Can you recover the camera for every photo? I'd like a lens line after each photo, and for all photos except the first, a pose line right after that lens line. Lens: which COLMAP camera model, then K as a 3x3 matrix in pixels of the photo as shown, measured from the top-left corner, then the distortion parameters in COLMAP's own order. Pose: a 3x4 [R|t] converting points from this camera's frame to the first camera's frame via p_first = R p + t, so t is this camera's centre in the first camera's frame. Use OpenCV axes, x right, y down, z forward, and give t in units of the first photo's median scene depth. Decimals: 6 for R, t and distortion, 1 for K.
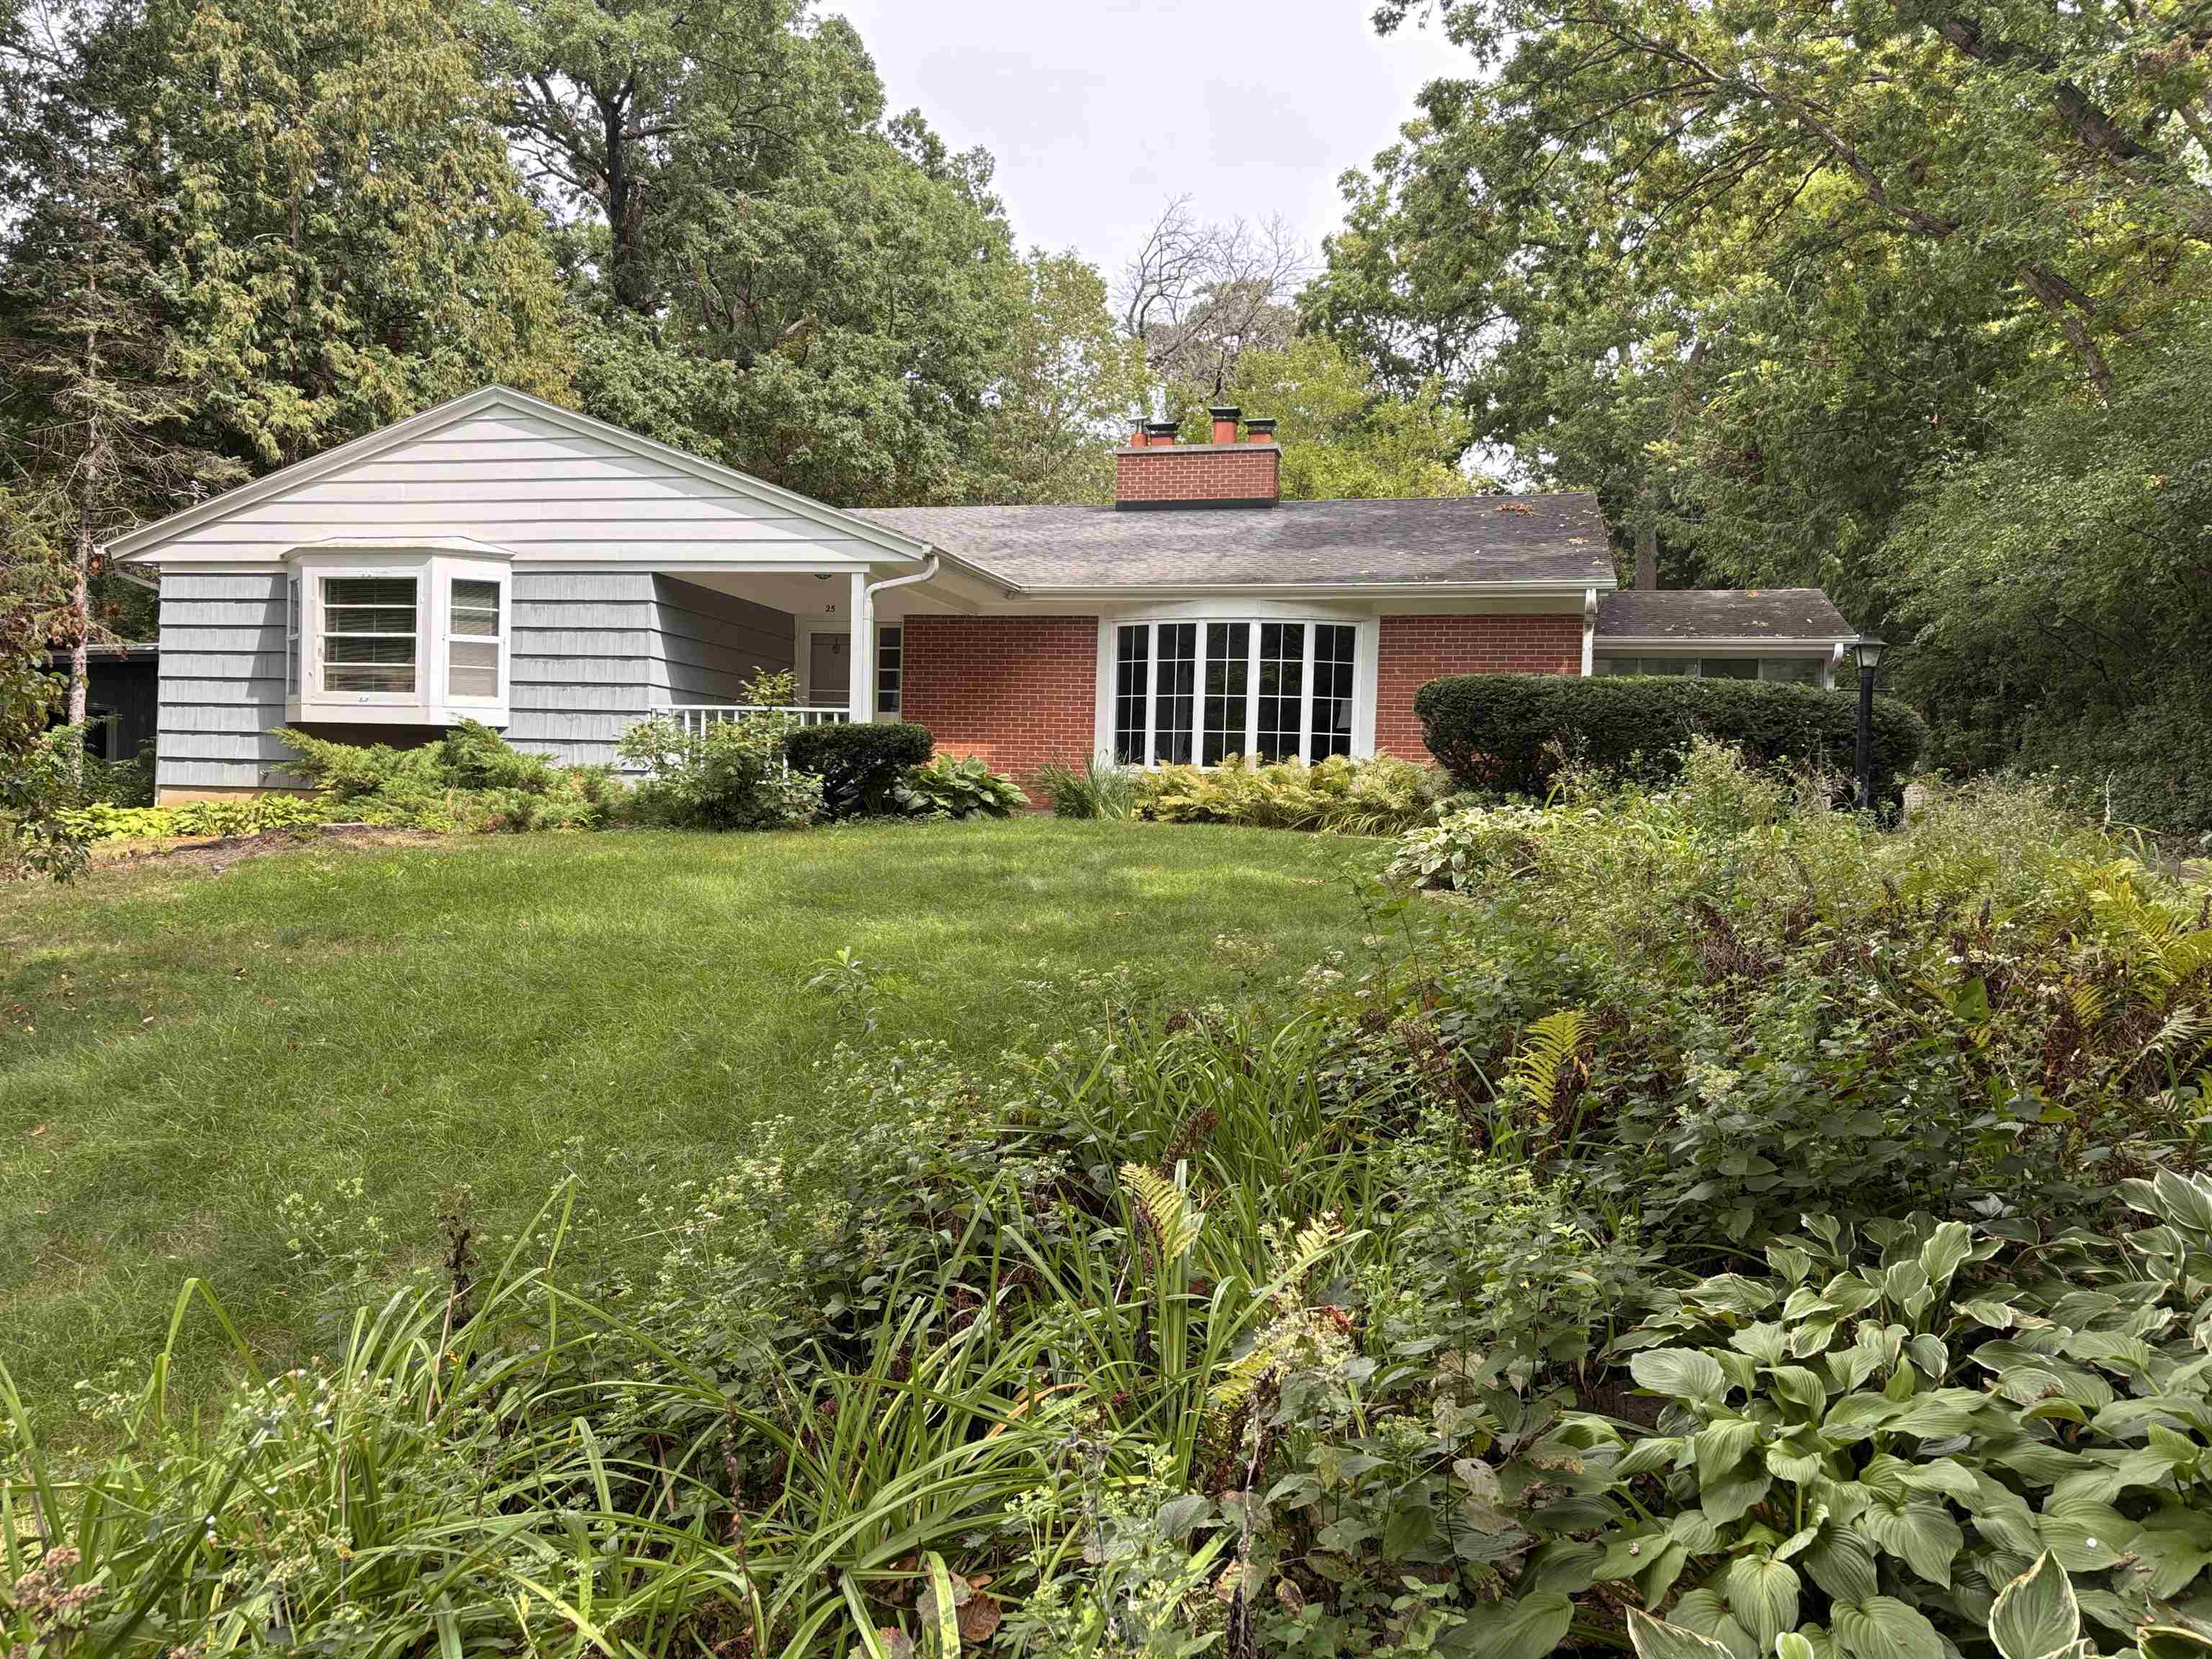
lens RADIAL K [[1604.8, 0, 1106.0], [0, 1604.8, 829.5], [0, 0, 1]] dist [0.034874, 0.000118]
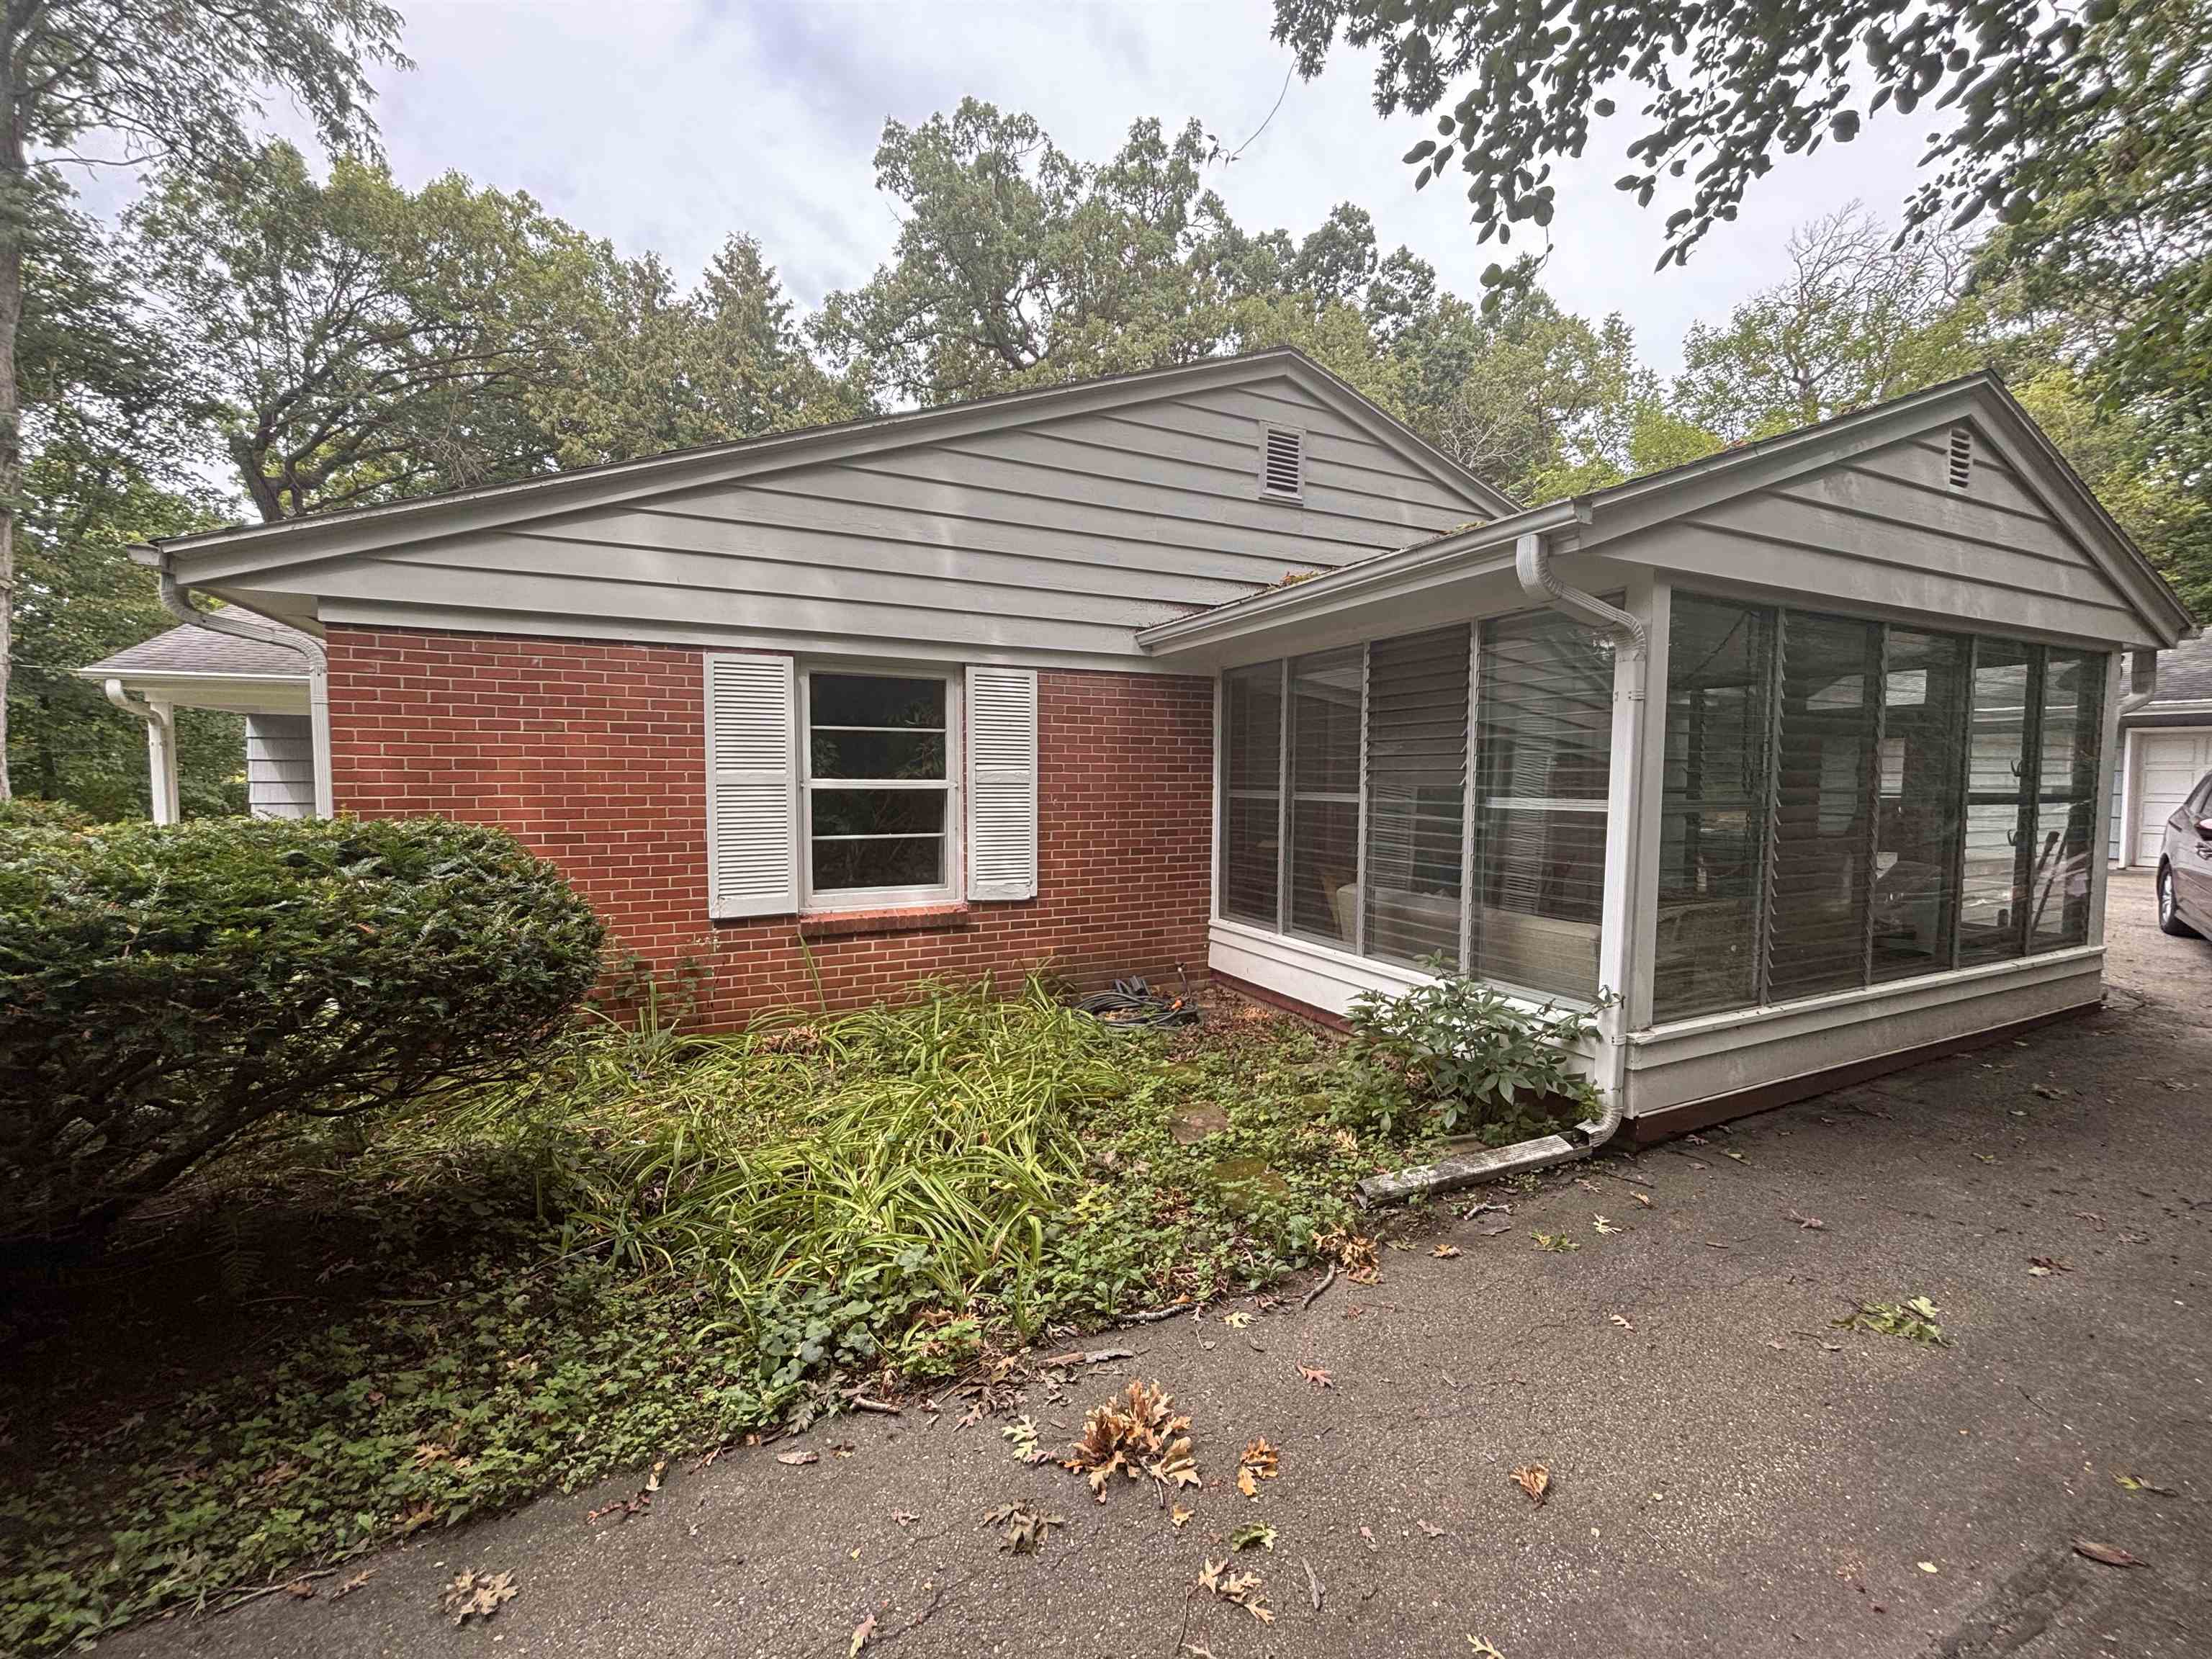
lens RADIAL K [[889.2, 0, 1106.0], [0, 889.2, 829.5], [0, 0, 1]] dist [0.000433, -0.000060]
pose [[0.653182, 0.008819, -0.757149, 0.607337], [0.013289, 0.999645, 0.023108, -0.076909], [0.757084, -0.025156, 0.652833, 0.976642]]
